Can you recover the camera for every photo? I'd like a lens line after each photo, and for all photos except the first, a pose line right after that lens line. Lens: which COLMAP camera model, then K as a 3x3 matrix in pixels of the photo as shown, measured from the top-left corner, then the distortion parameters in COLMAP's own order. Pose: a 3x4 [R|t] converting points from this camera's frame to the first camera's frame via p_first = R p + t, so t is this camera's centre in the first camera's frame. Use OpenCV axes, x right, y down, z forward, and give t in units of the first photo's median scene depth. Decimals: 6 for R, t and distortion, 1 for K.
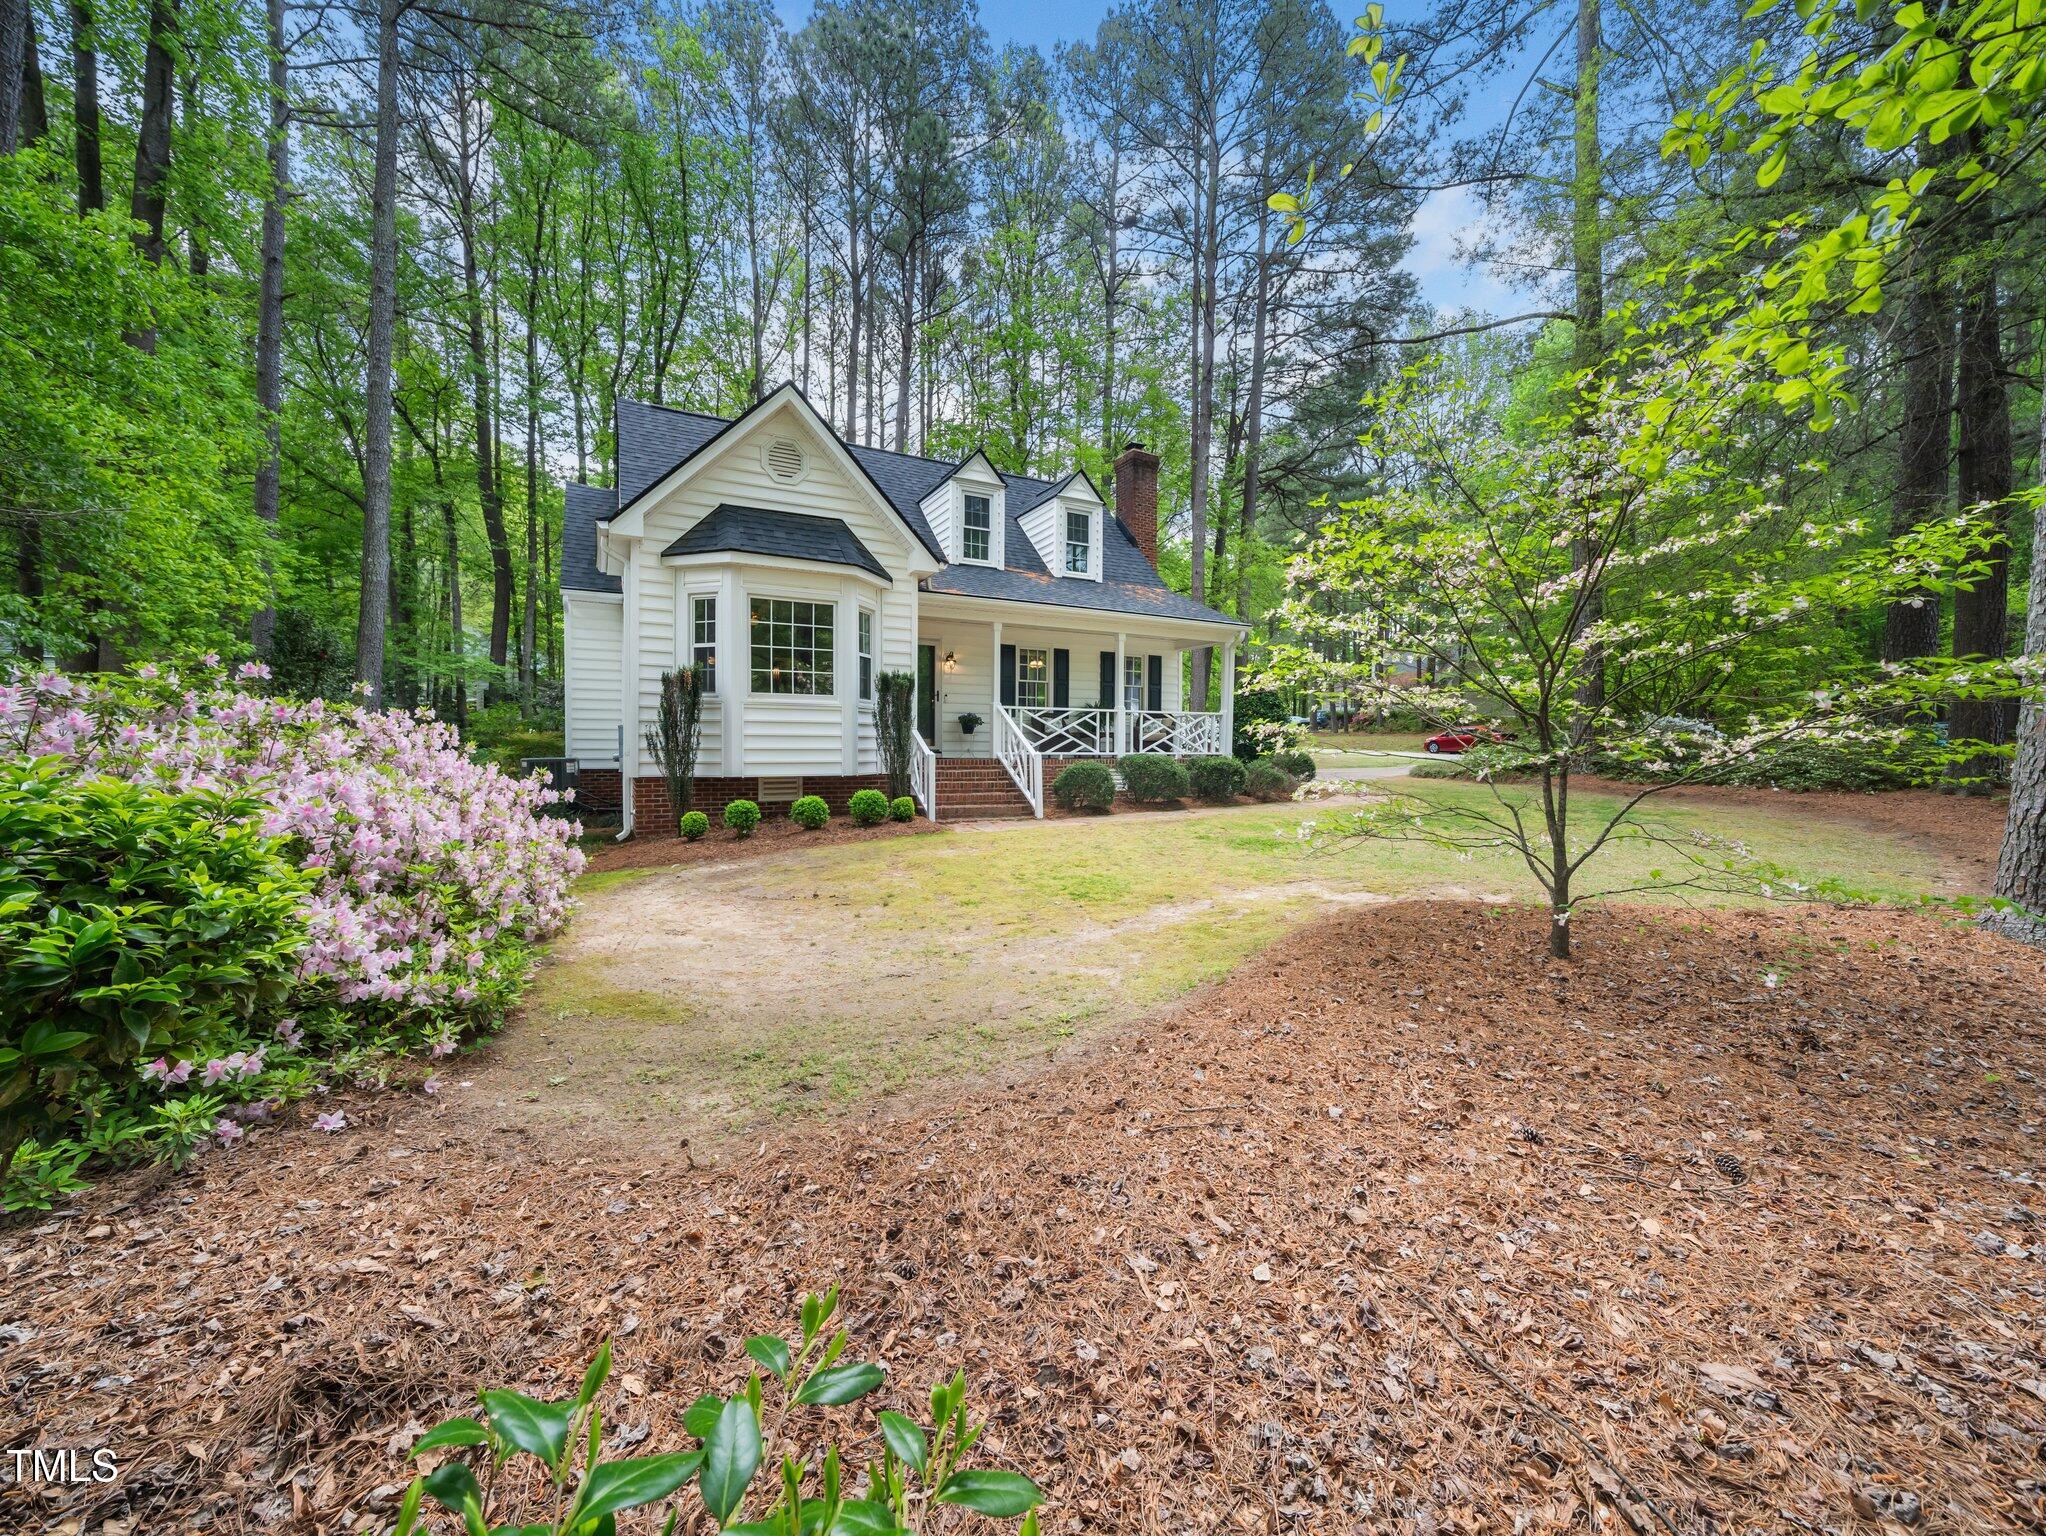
lens RADIAL K [[768.2, 0, 1011.6], [0, 768.2, 765.9], [0, 0, 1]] dist [-0.003956, -0.000441]
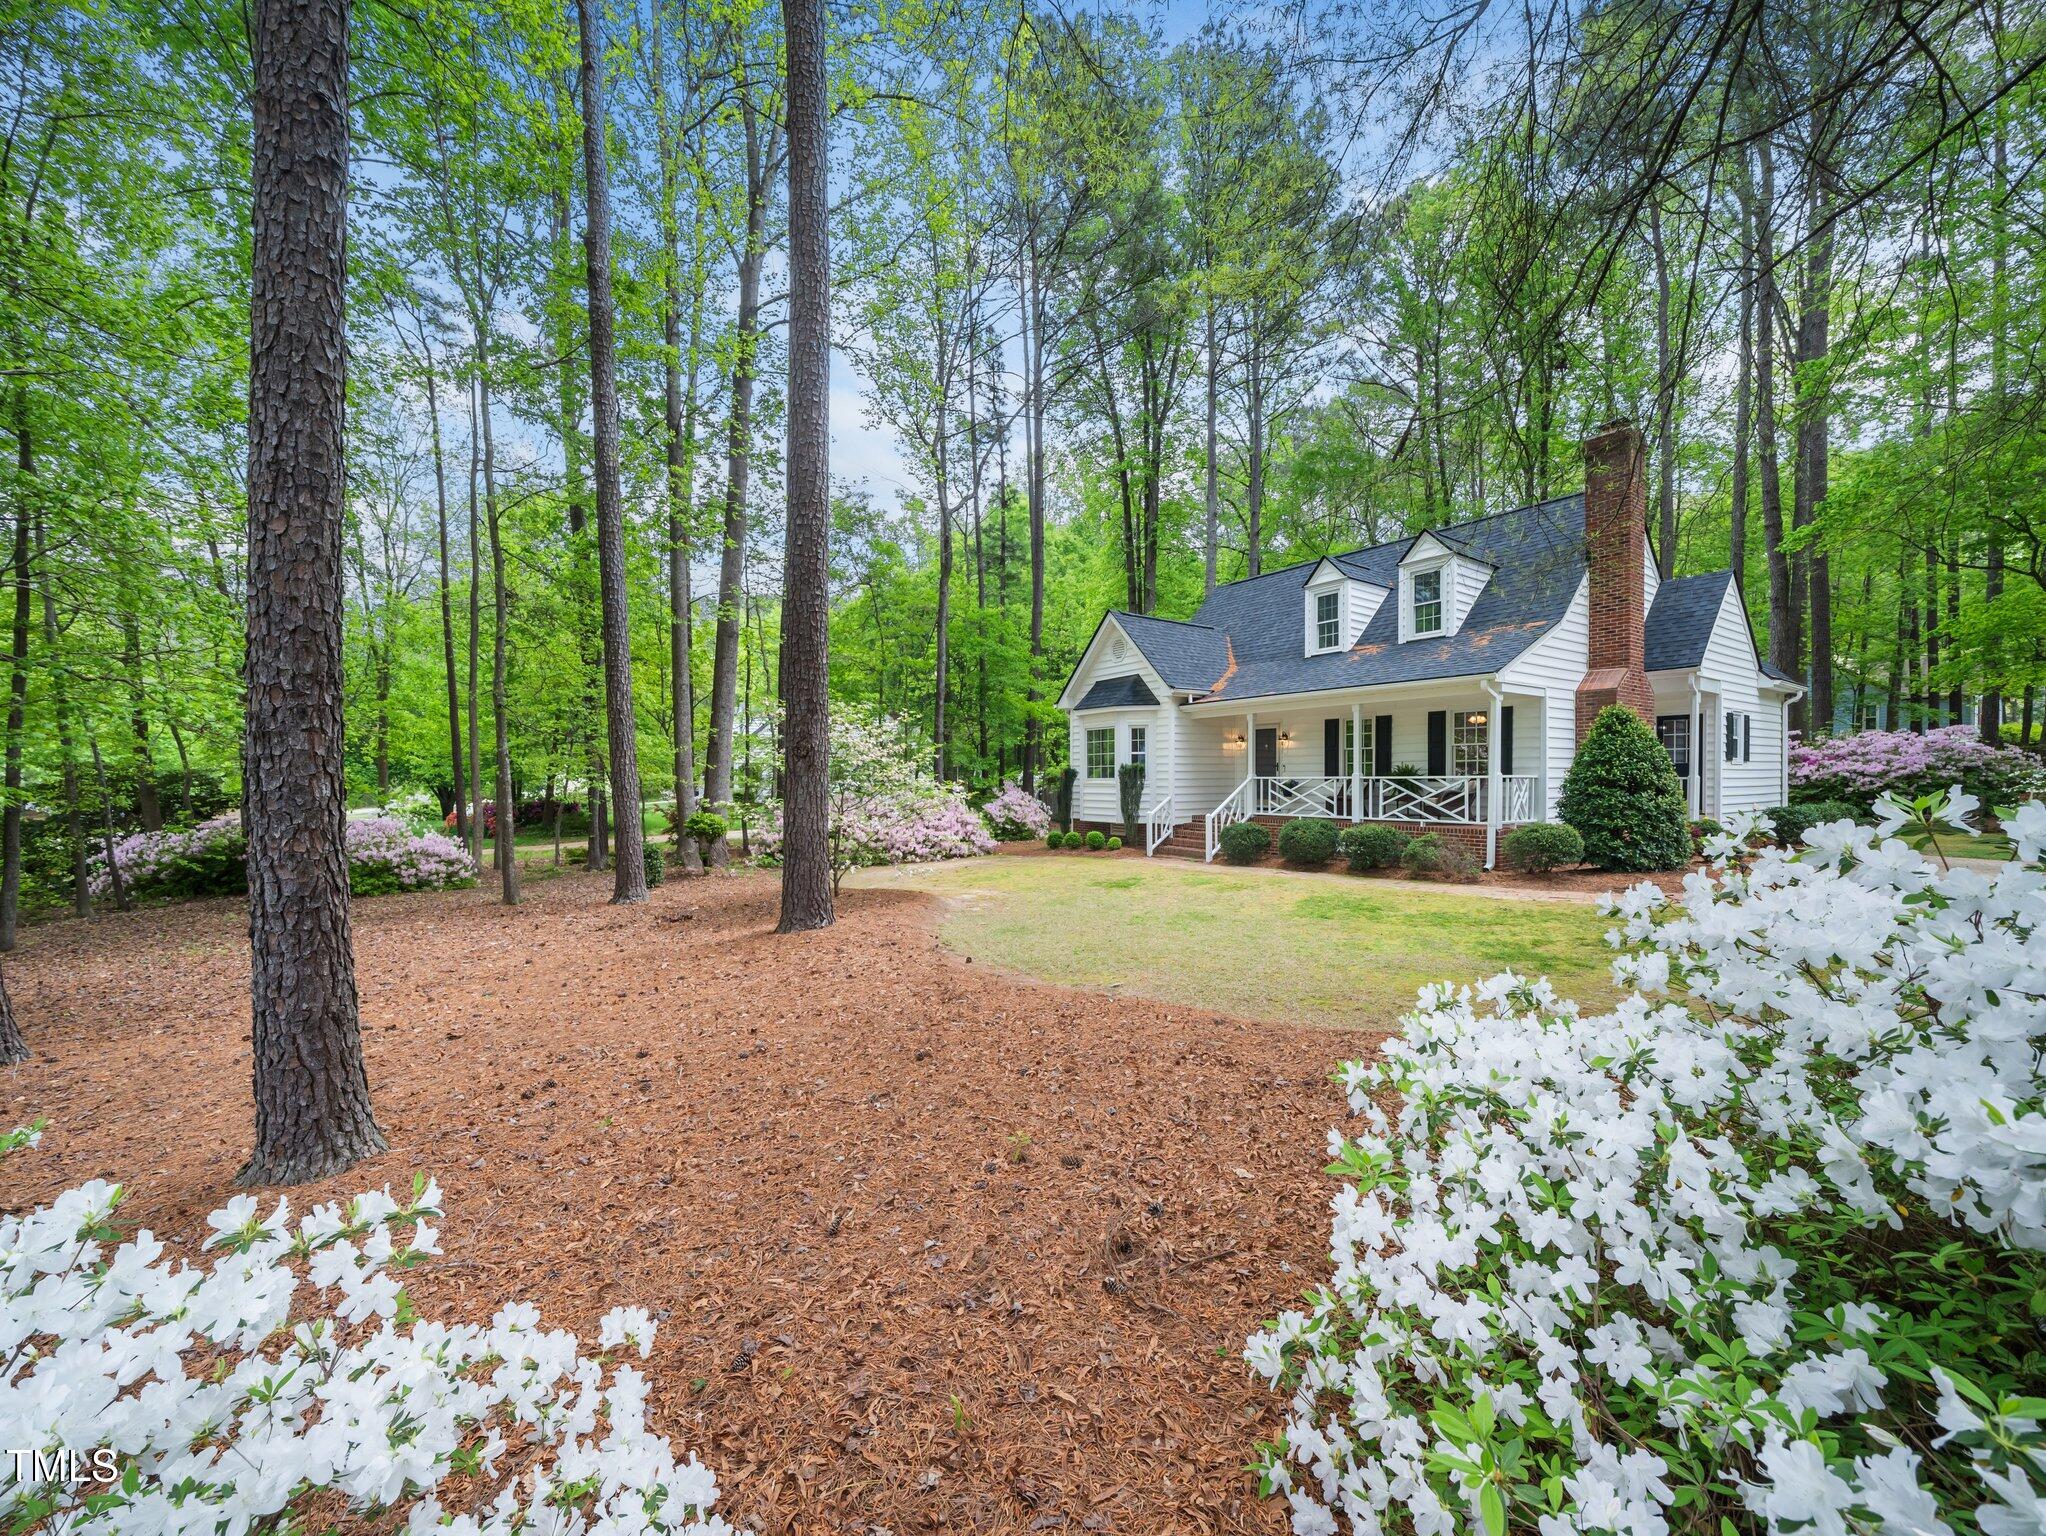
lens RADIAL K [[768.2, 0, 1020.0], [0, 768.2, 792.0], [0, 0, 1]] dist [-0.003956, -0.000441]
pose [[0.121818, 0.008103, -0.992519, 1.147361], [-0.019952, 0.999785, 0.005714, -0.048915], [0.992352, 0.019107, 0.121953, 0.419823]]
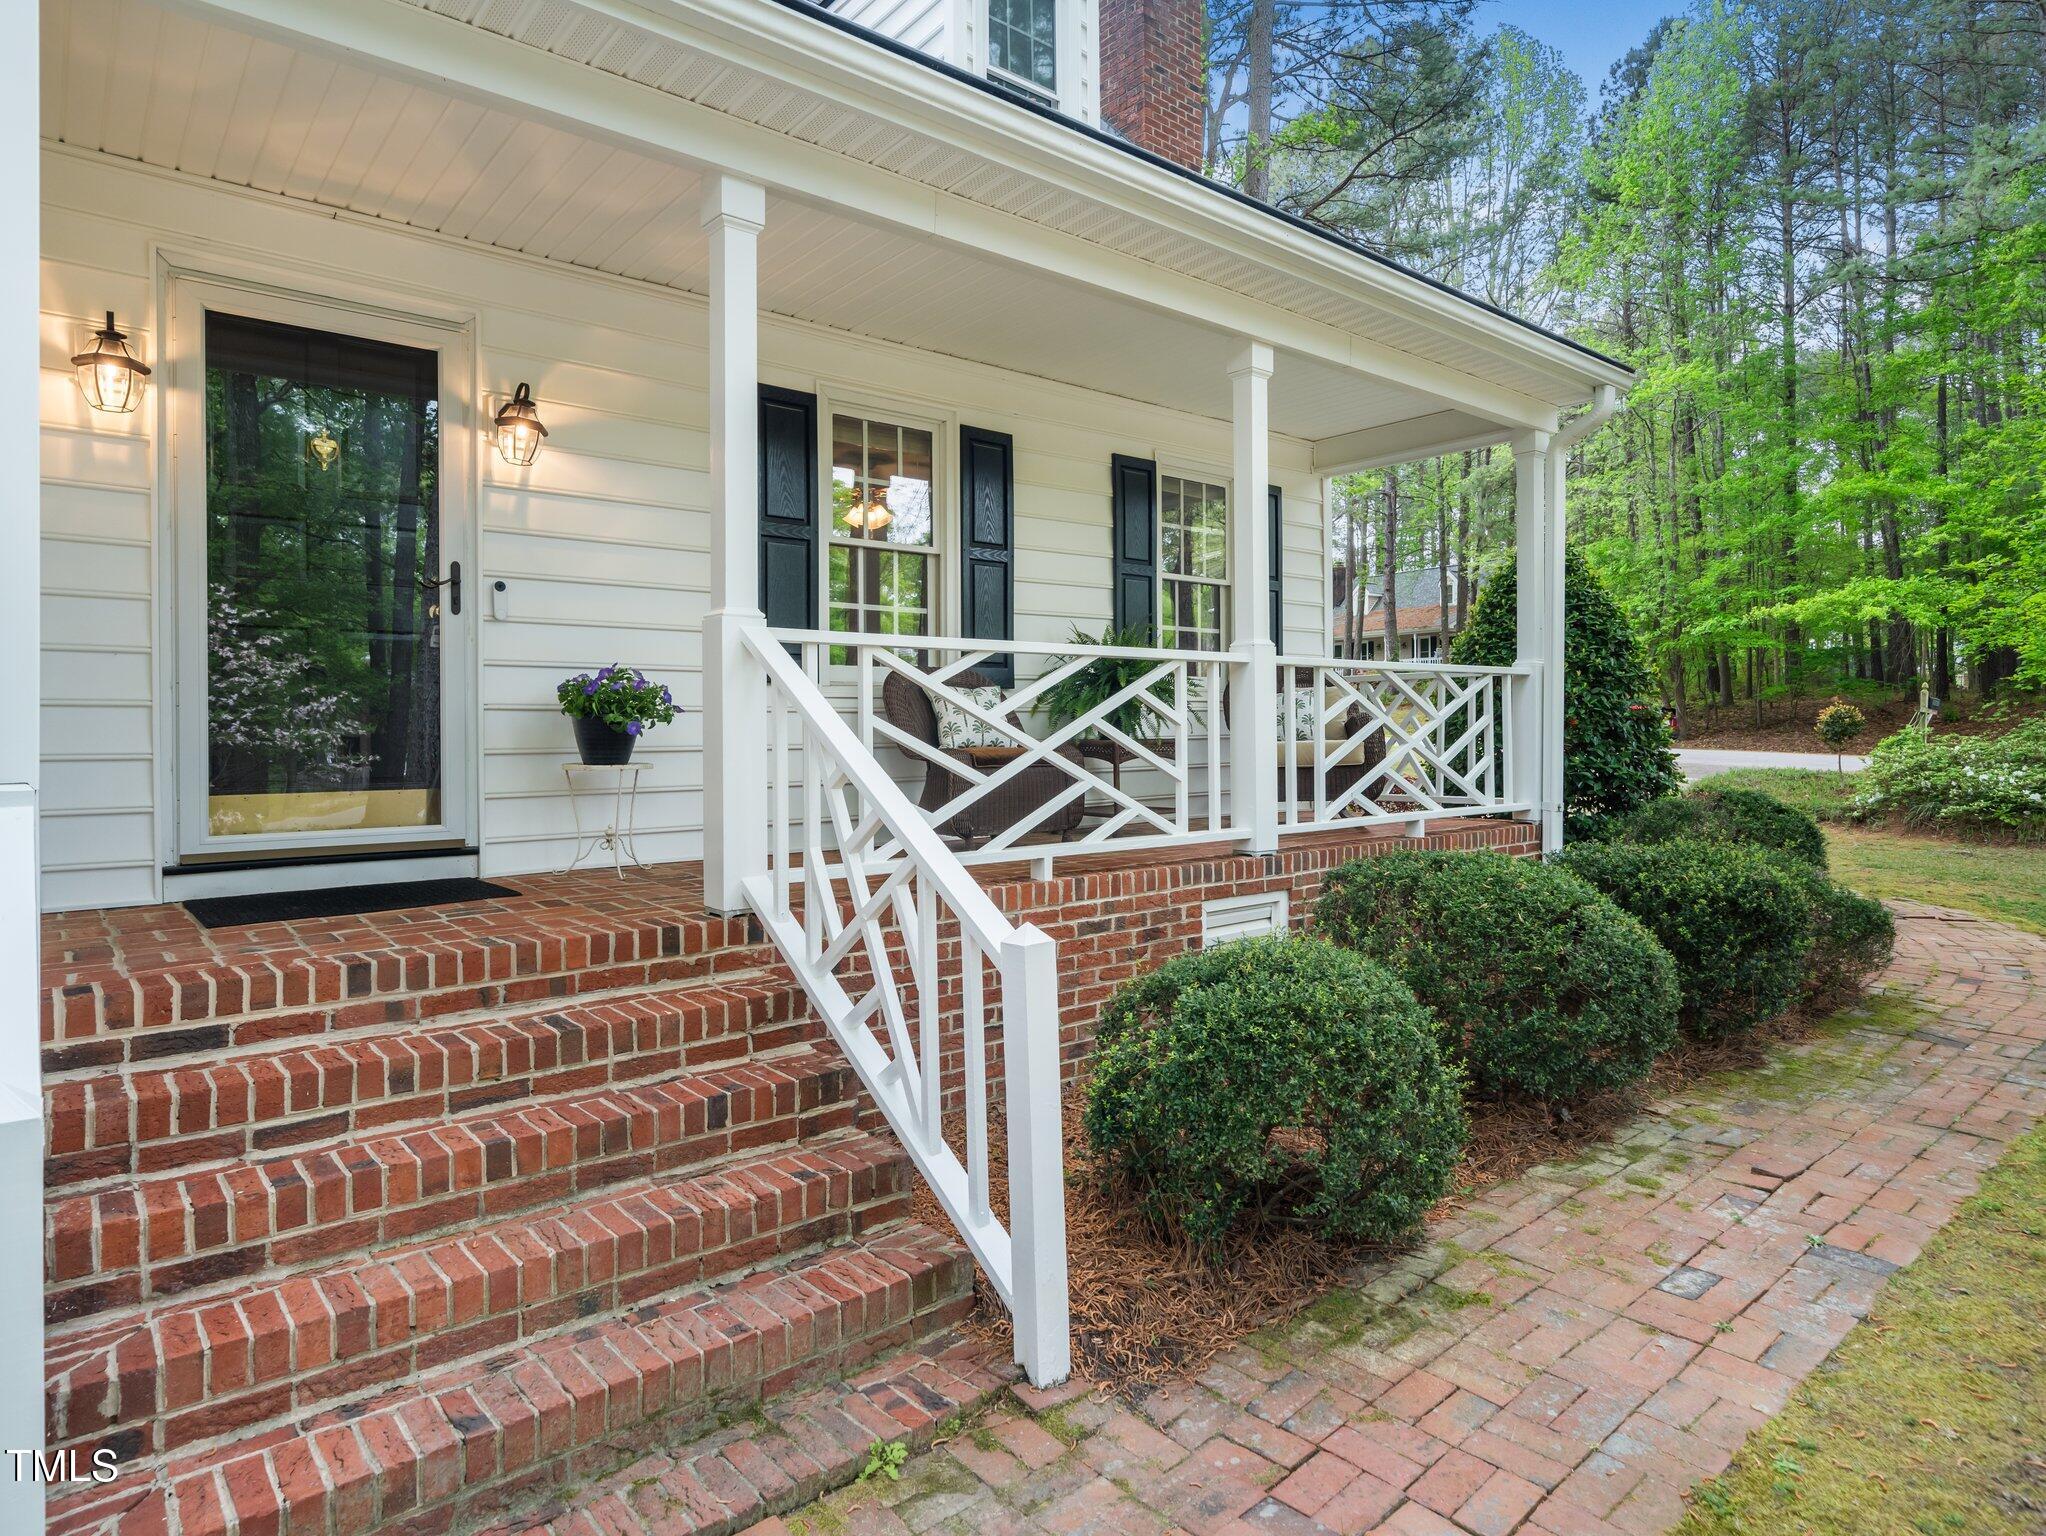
lens RADIAL K [[1162.8, 0, 1011.7], [0, 1162.8, 730.6], [0, 0, 1]] dist [-0.000498, -0.000908]
pose [[0.978716, -0.012199, 0.204855, -0.012017], [0.016381, 0.999690, -0.018730, -0.043303], [-0.204564, 0.021687, 0.978613, 0.662177]]
